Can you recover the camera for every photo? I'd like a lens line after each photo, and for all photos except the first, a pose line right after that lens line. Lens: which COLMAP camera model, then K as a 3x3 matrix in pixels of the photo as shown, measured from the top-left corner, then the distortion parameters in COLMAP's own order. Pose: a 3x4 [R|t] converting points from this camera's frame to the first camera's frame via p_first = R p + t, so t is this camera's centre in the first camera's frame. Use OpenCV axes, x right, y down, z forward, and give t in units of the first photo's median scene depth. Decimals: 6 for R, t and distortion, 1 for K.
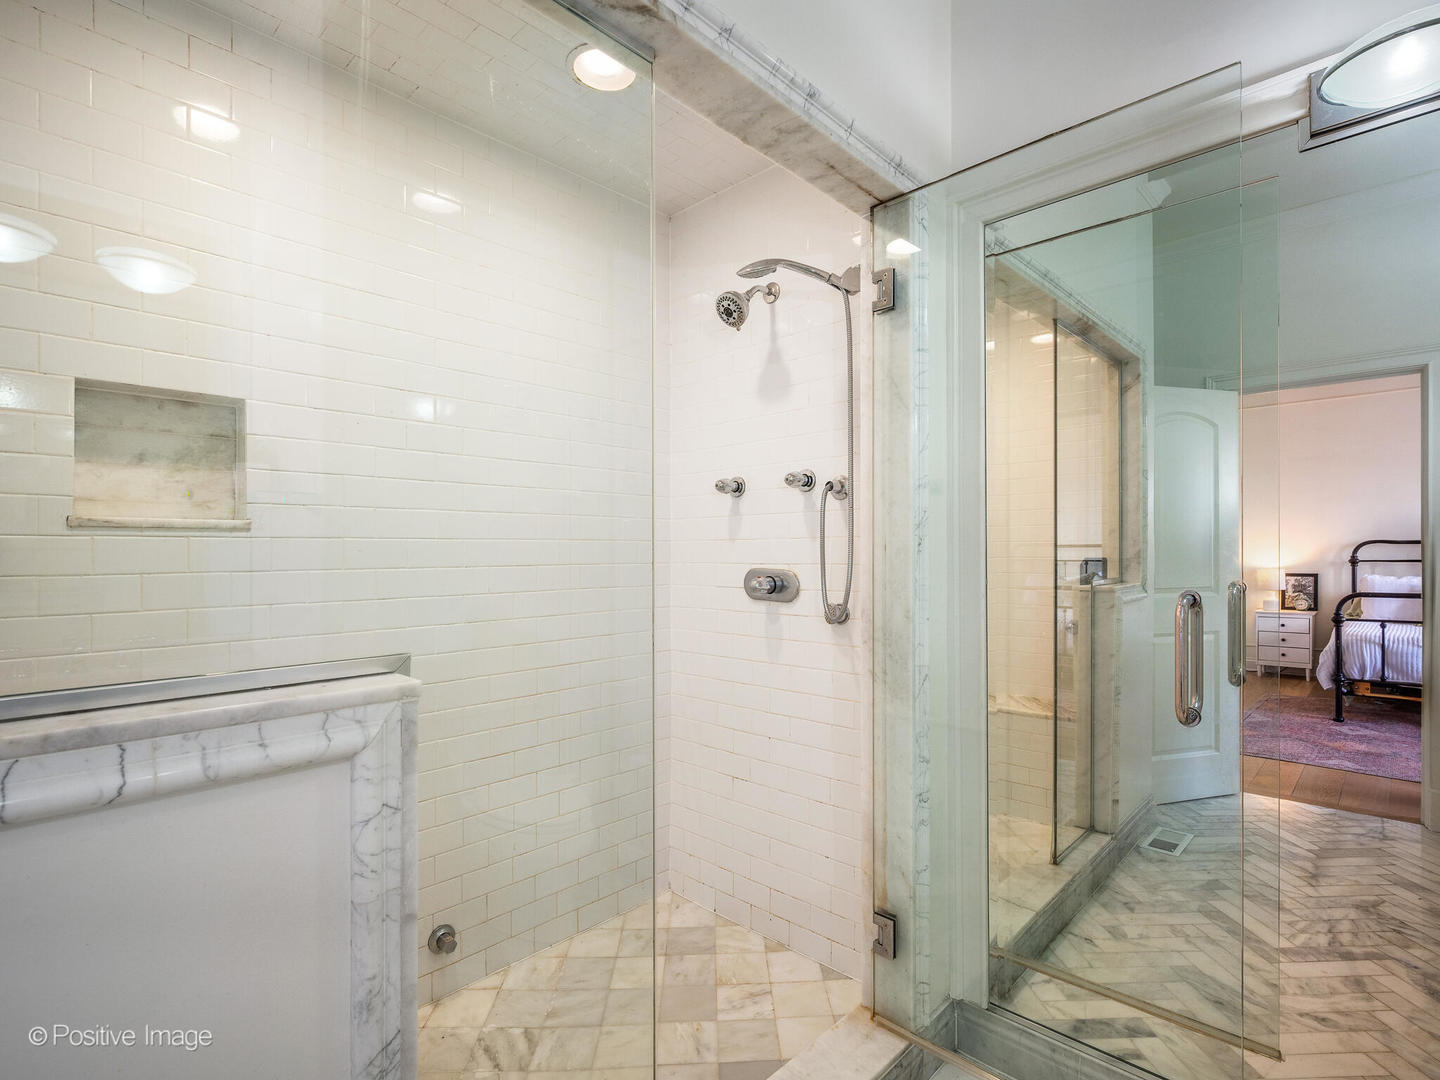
lens RADIAL K [[712.7, 0, 721.4], [0, 712.7, 552.8], [0, 0, 1]] dist [0.000669, -0.001121]
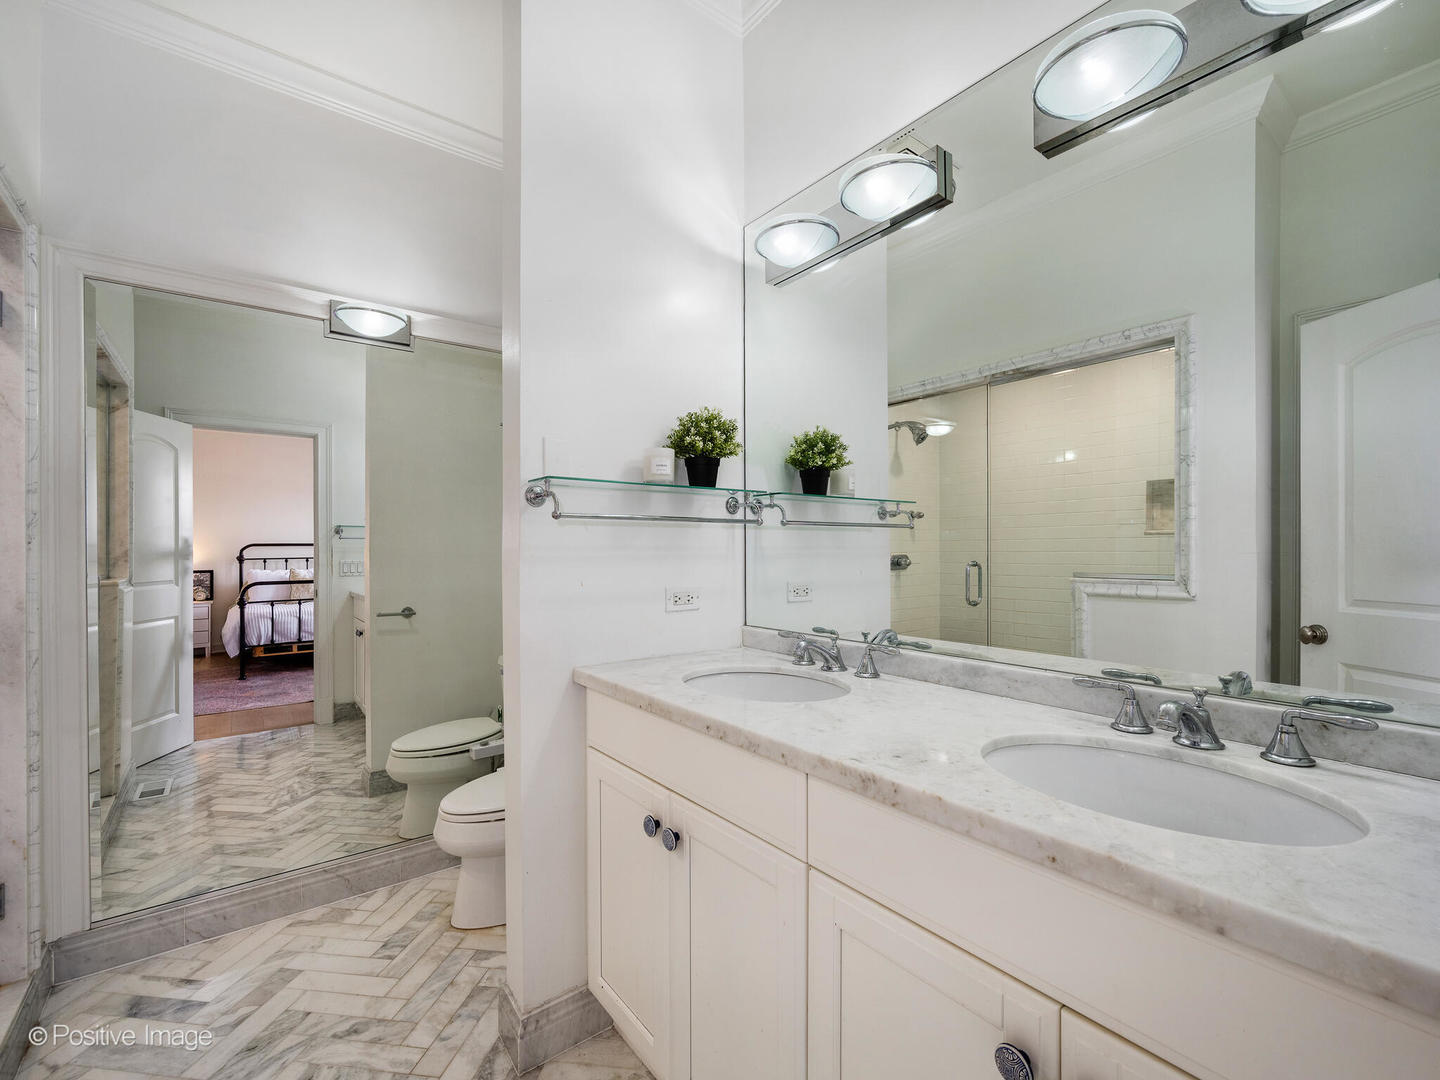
lens RADIAL K [[647.2, 0, 723.4], [0, 647.2, 549.0], [0, 0, 1]] dist [-0.001377, -0.000305]
pose [[0.159087, 0.004959, 0.987252, -0.308665], [0.003402, 0.999979, -0.005571, 0.003966], [-0.987259, 0.004245, 0.159067, -0.135059]]
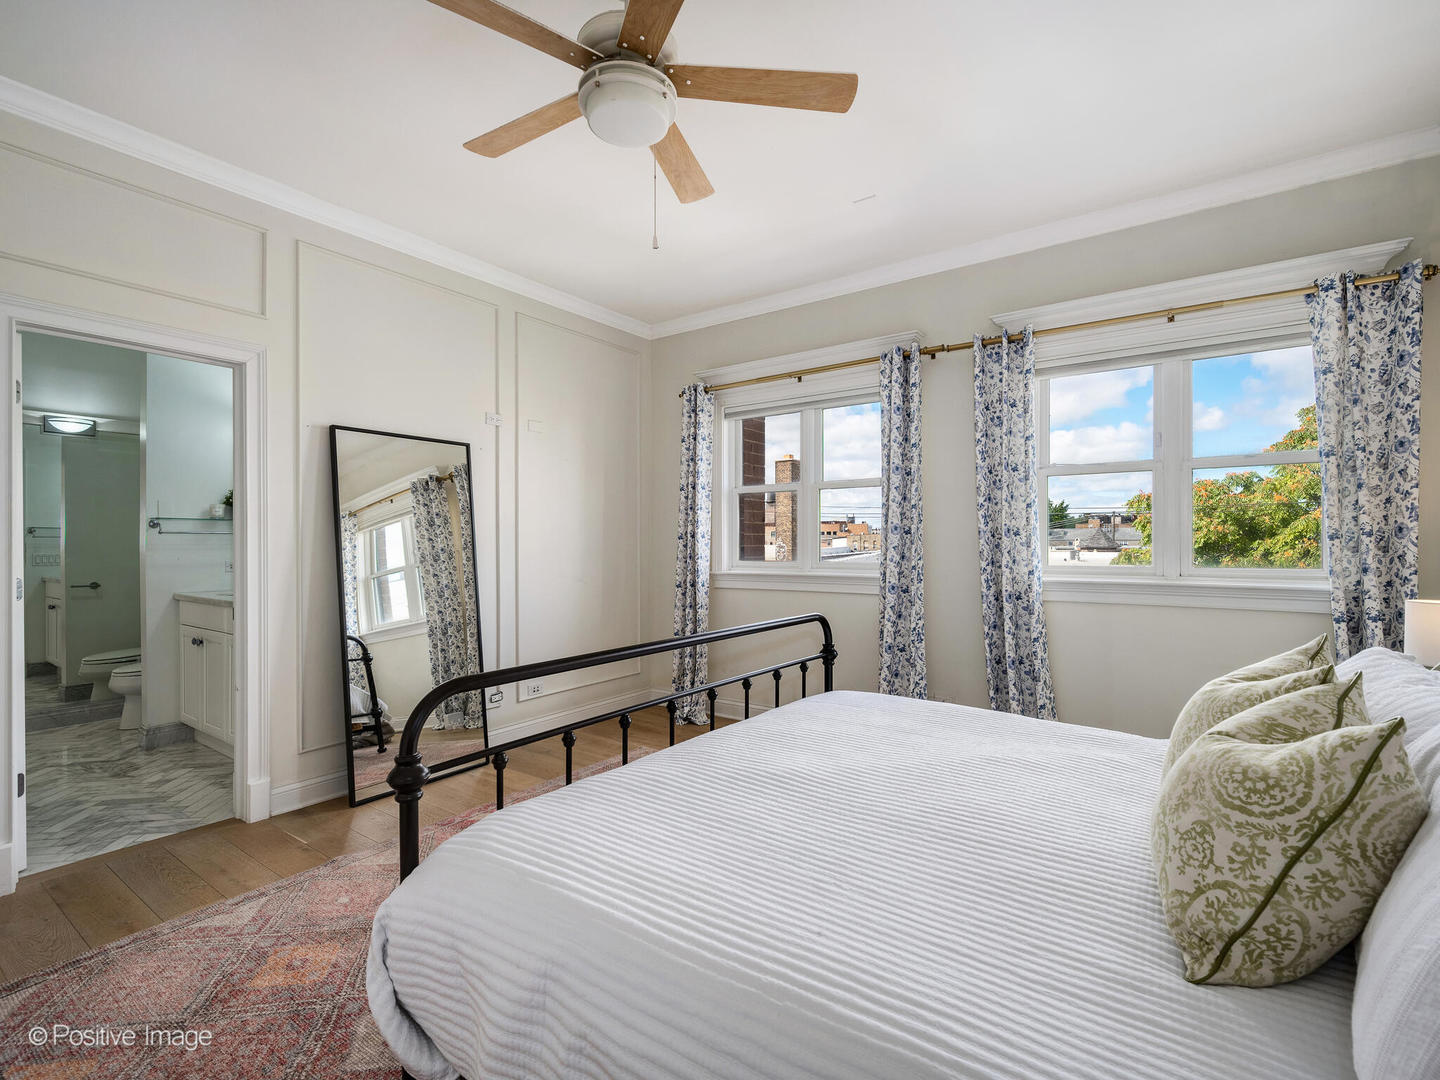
lens RADIAL K [[647.2, 0, 723.4], [0, 647.2, 549.0], [0, 0, 1]] dist [-0.001377, -0.000305]
pose [[-0.148567, -0.001986, 0.988900, -1.199006], [0.003129, 0.999992, 0.002479, 0.007732], [-0.988897, 0.003462, -0.148560, -0.787667]]
